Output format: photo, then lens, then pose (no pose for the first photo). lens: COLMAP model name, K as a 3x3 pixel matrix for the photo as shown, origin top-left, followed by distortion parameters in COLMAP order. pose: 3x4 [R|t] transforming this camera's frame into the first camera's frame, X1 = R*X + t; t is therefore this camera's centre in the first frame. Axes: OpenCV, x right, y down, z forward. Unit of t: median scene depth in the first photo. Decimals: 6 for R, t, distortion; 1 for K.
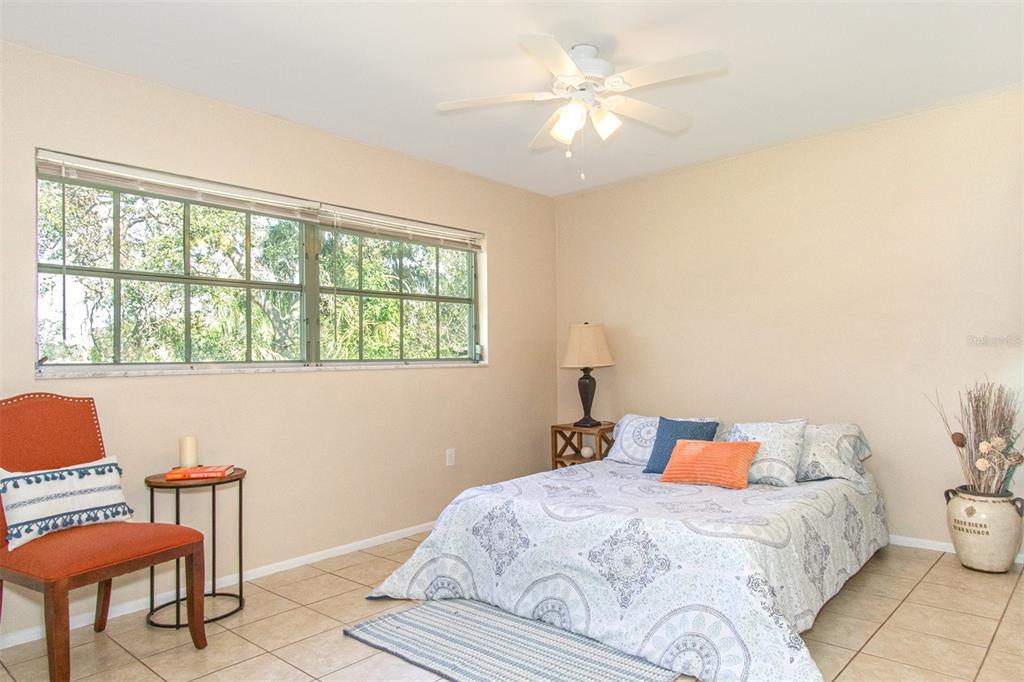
lens RADIAL K [[651.6, 0, 516.3], [0, 651.6, 342.8], [0, 0, 1]] dist [0.005288, 0.001806]
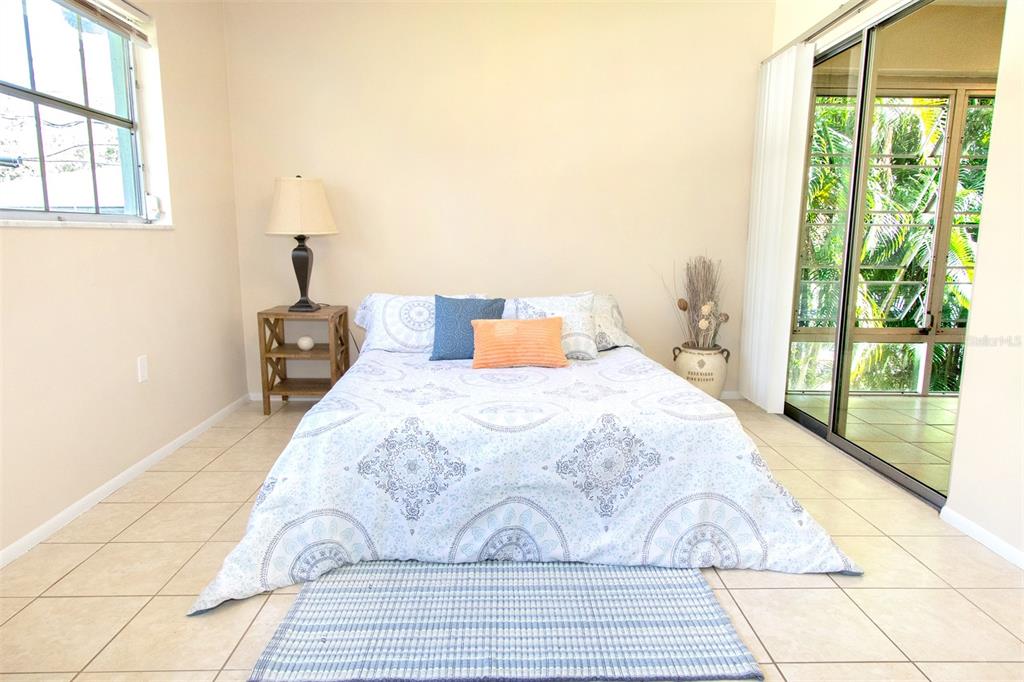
lens RADIAL K [[654.4, 0, 506.3], [0, 654.4, 341.4], [0, 0, 1]] dist [0.010111, 0.001082]
pose [[0.734758, -0.083427, 0.673180, -0.432877], [-0.043274, 0.984622, 0.169255, 0.034461], [-0.676948, -0.153493, 0.719849, 0.444743]]
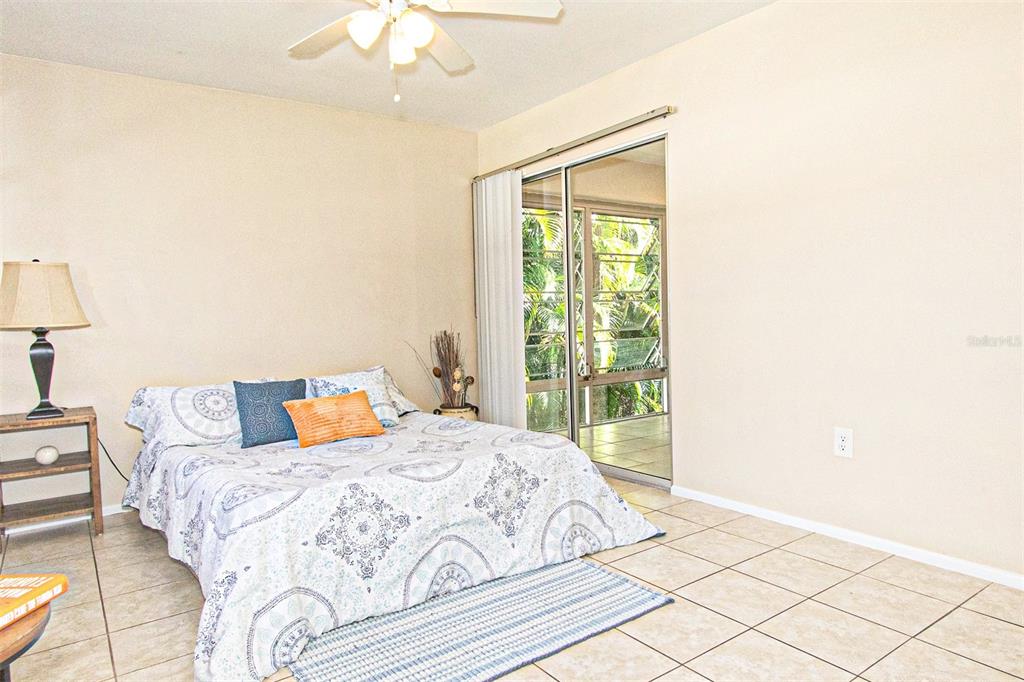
lens RADIAL K [[651.6, 0, 516.3], [0, 651.6, 342.8], [0, 0, 1]] dist [0.005288, 0.001806]
pose [[0.216485, -0.032243, 0.975753, -0.757660], [-0.005460, 0.999399, 0.034235, 0.047819], [-0.976271, -0.012739, 0.216178, 0.674589]]
